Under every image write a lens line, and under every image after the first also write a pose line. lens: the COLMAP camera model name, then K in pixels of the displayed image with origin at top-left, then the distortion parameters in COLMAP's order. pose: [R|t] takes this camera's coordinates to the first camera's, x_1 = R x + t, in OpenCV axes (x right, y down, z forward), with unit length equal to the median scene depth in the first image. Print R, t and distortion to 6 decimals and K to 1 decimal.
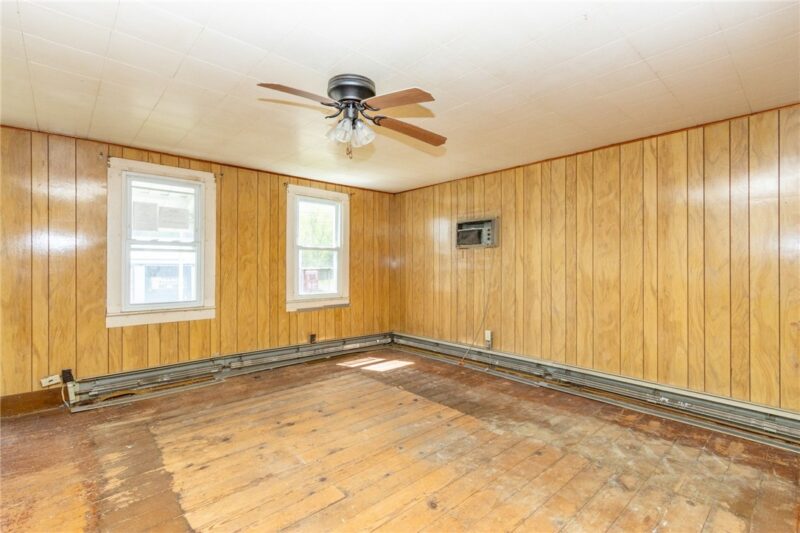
lens RADIAL K [[369.9, 0, 397.4], [0, 369.9, 267.0], [0, 0, 1]] dist [-0.001472, -0.000216]
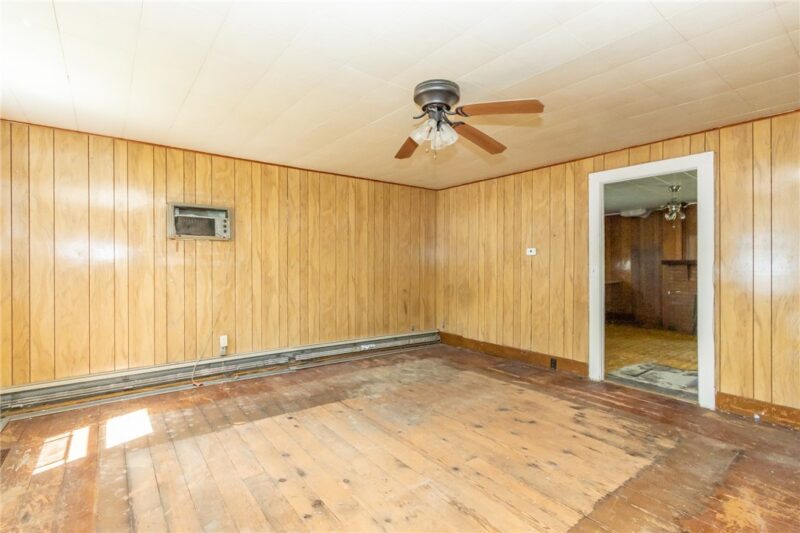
lens RADIAL K [[369.9, 0, 396.7], [0, 369.9, 265.1], [0, 0, 1]] dist [-0.001472, -0.000216]
pose [[0.079651, -0.005389, 0.996808, -0.677102], [-0.002516, 0.999981, 0.005607, -0.001359], [-0.996820, -0.002955, 0.079636, 0.589416]]
